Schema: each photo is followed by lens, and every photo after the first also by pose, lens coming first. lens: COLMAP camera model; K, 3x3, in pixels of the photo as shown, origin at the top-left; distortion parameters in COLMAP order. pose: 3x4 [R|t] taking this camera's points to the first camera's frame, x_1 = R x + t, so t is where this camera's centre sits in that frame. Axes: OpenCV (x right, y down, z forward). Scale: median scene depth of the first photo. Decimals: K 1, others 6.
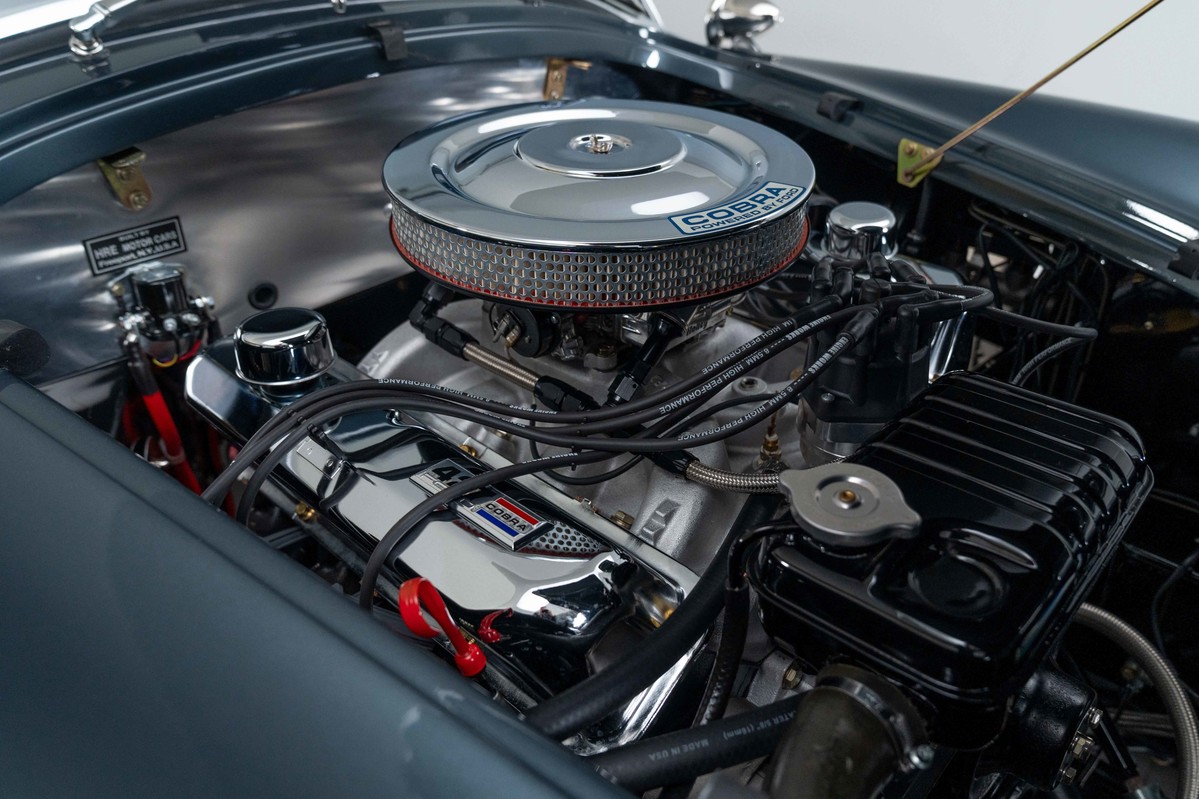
lens RADIAL K [[890.0, 0, 651.4], [0, 890.0, 405.5], [0, 0, 1]] dist [-0.027944, 0.012565]
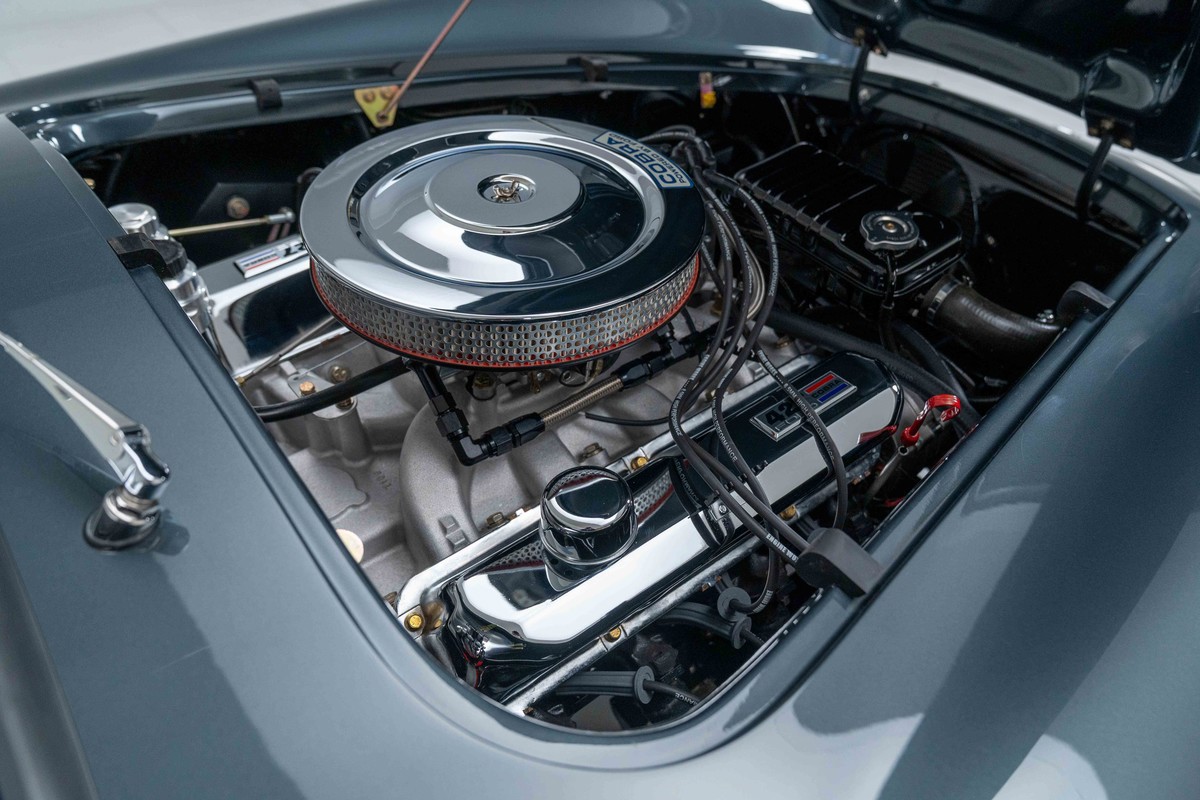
lens RADIAL K [[870.2, 0, 617.2], [0, 870.2, 415.2], [0, 0, 1]] dist [-0.016906, 0.008835]
pose [[0.158917, -0.679468, 0.716288, -1.036744], [0.512538, 0.676863, 0.528357, -0.635313], [-0.843831, 0.283160, 0.455818, 0.524204]]
